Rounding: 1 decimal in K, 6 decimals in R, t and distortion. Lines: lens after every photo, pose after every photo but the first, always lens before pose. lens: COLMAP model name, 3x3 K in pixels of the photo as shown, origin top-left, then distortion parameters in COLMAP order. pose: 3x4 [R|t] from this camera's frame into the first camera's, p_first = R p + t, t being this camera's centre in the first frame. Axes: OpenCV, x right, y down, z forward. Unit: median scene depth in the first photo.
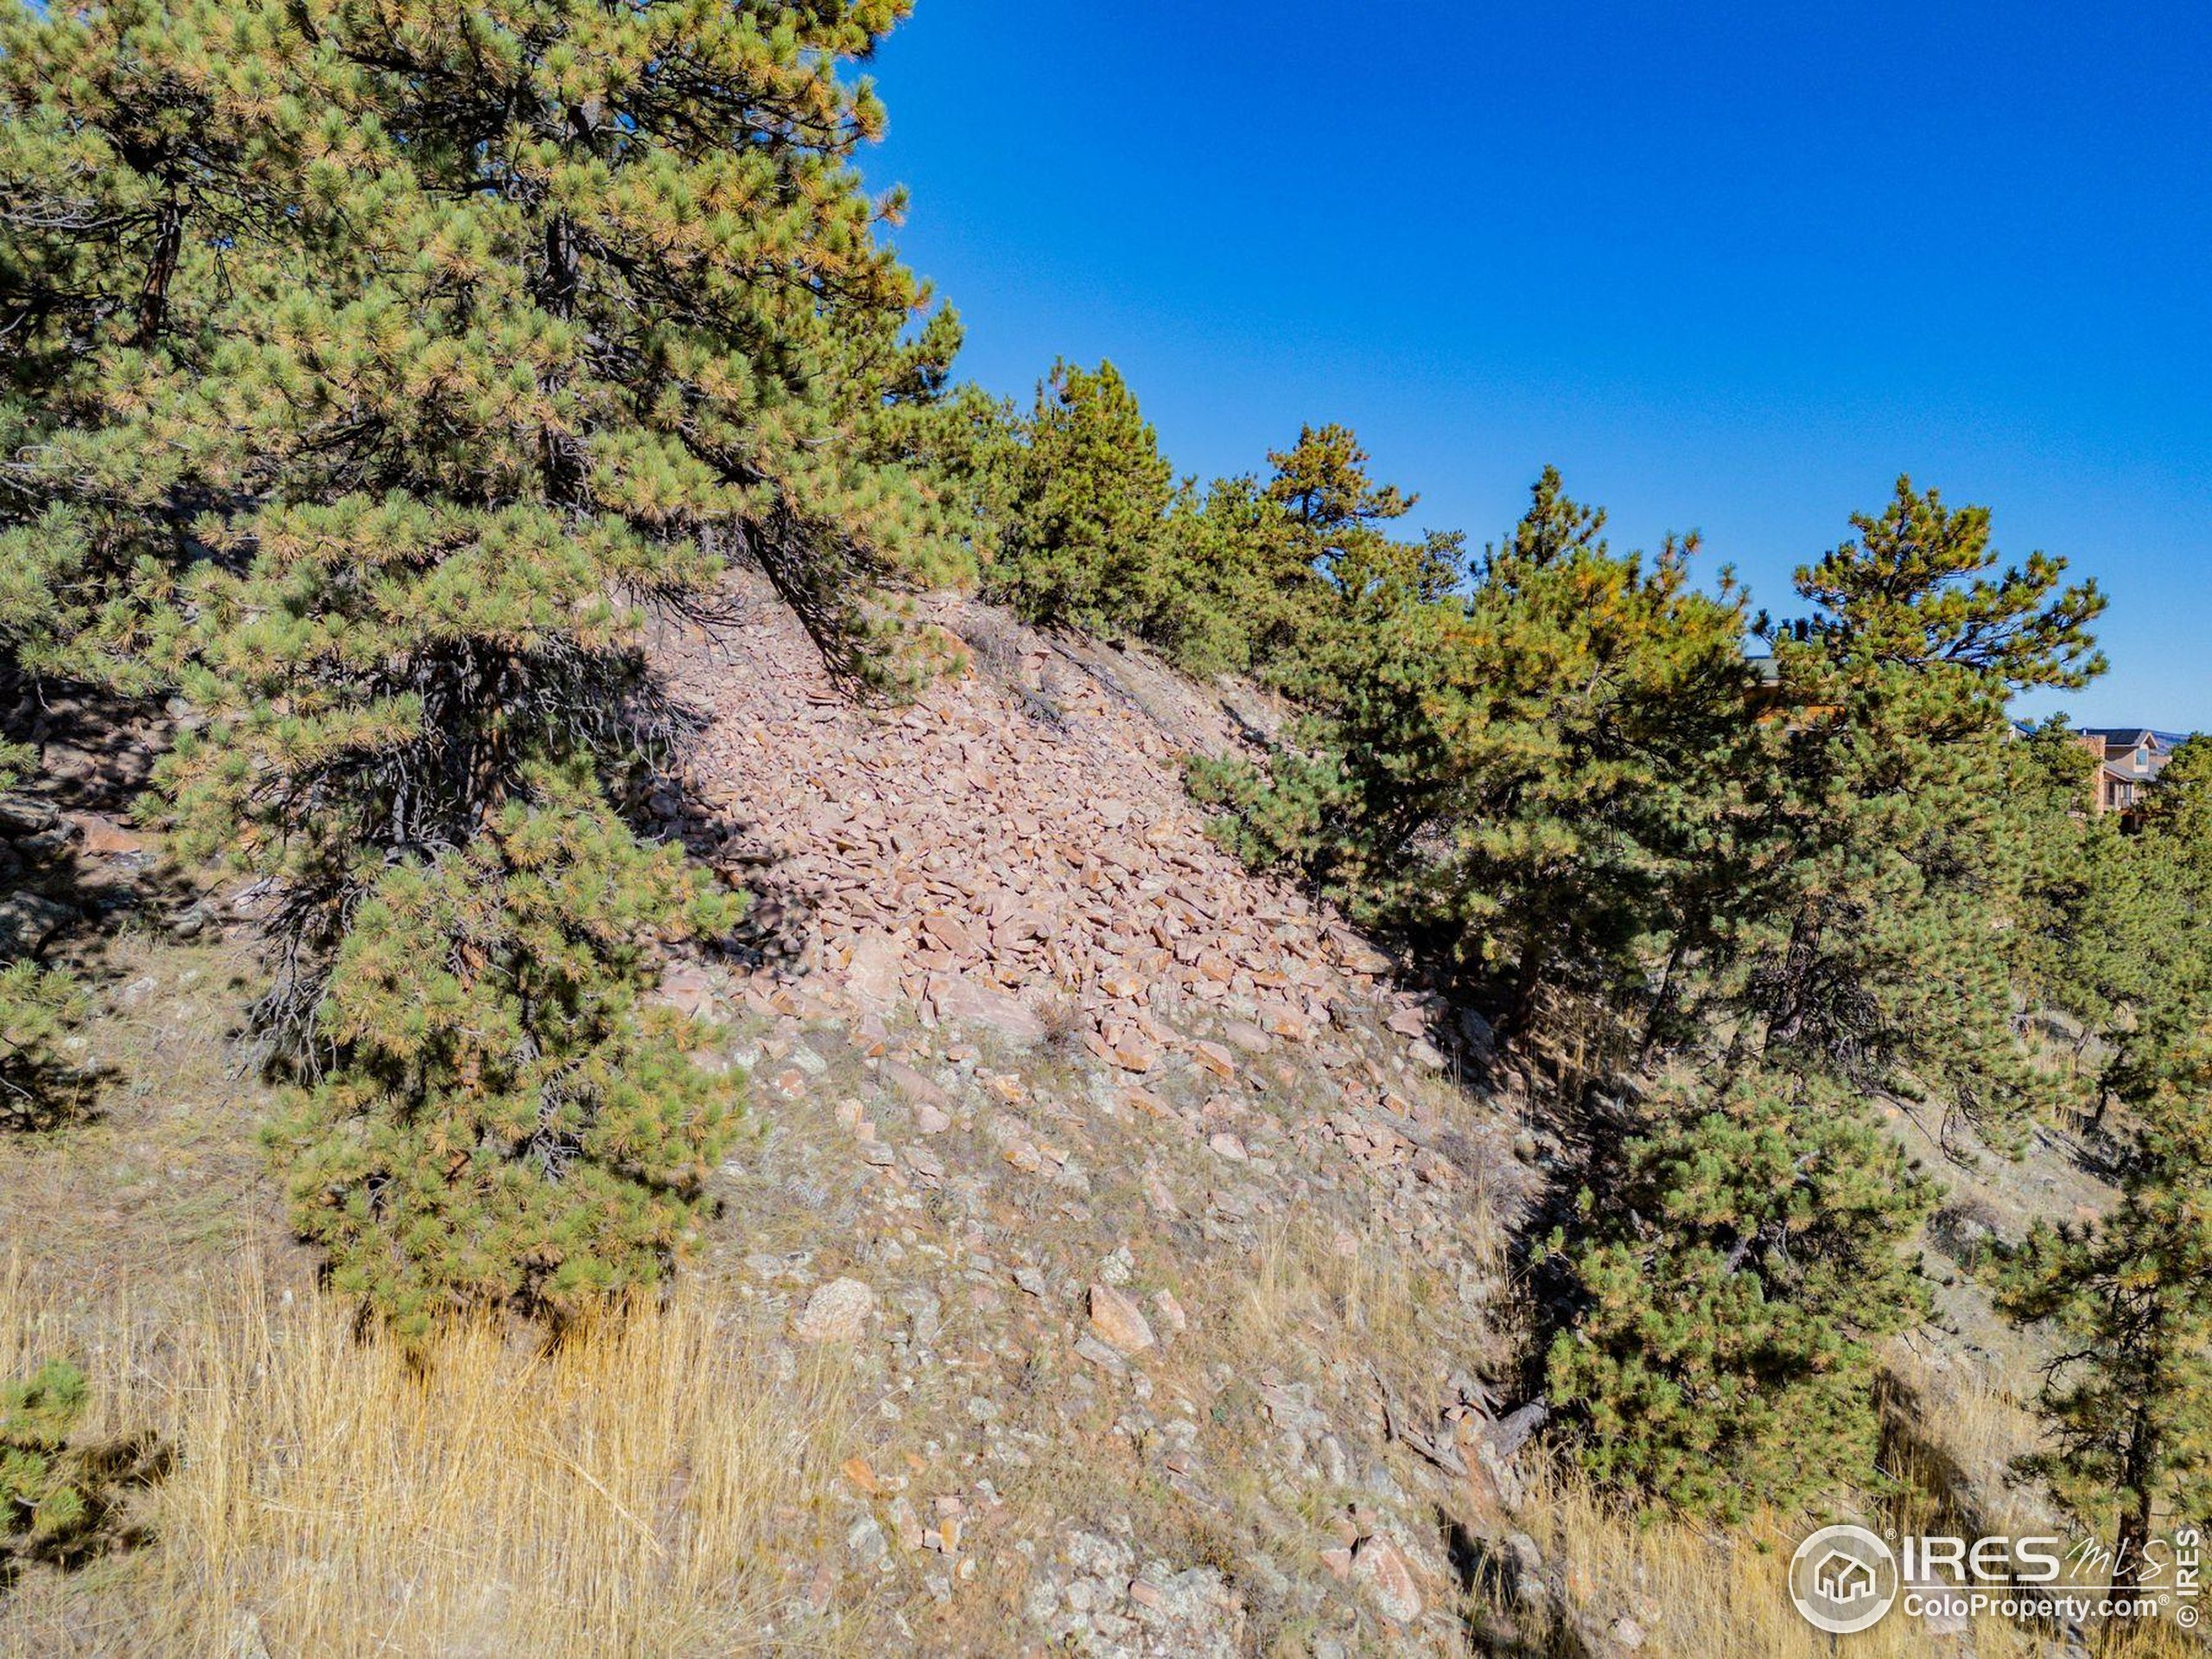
lens RADIAL K [[1592.0, 0, 1106.0], [0, 1592.0, 829.5], [0, 0, 1]] dist [0.081291, -0.089023]
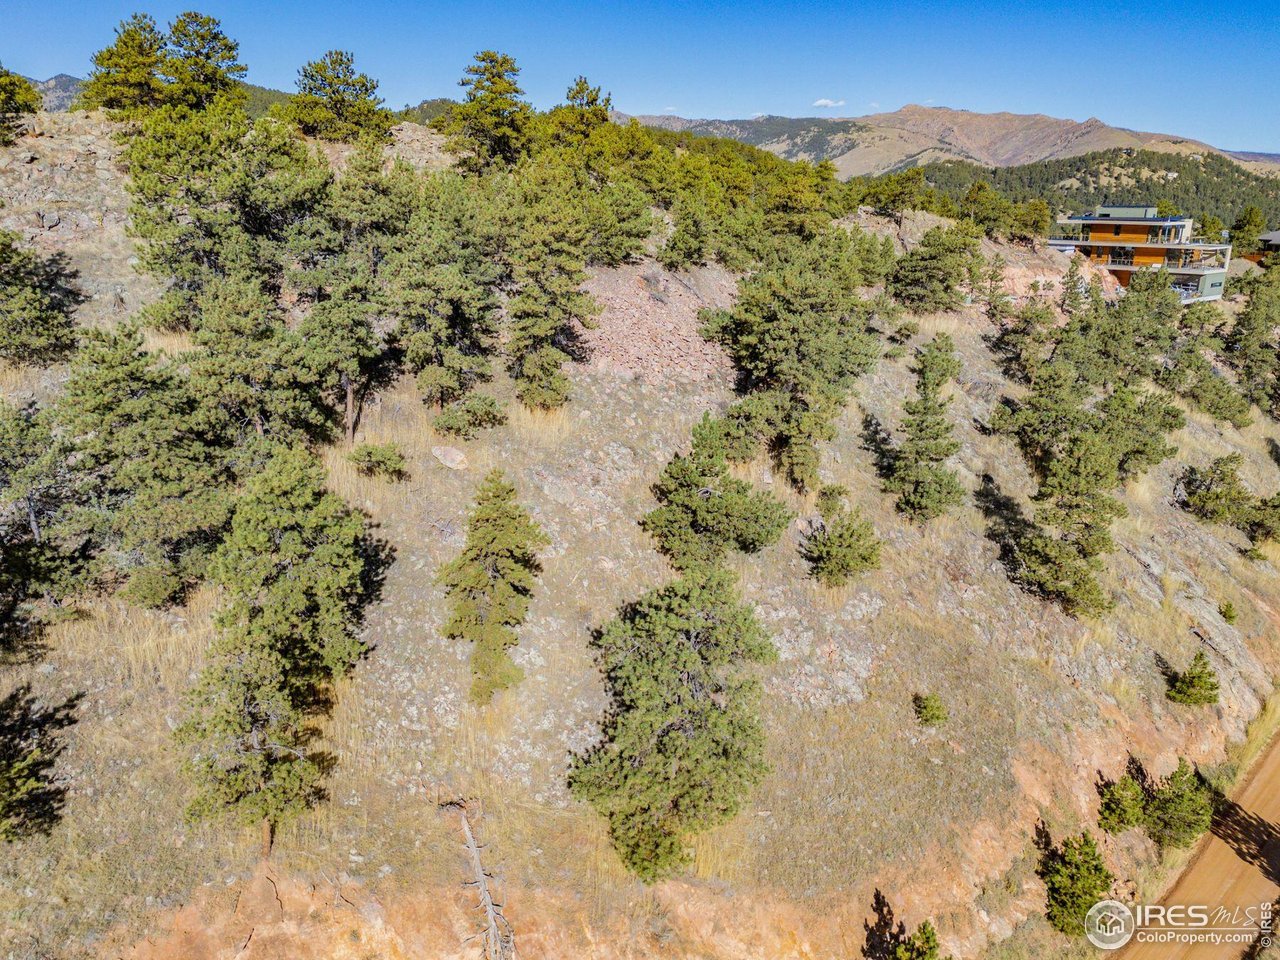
lens RADIAL K [[921.2, 0, 640.0], [0, 921.2, 480.0], [0, 0, 1]] dist [0.081291, -0.089023]
pose [[0.968539, 0.079896, -0.235689, 1.197544], [-0.020320, 0.969291, 0.245076, -0.484128], [0.248032, -0.232576, 0.940419, -3.237365]]
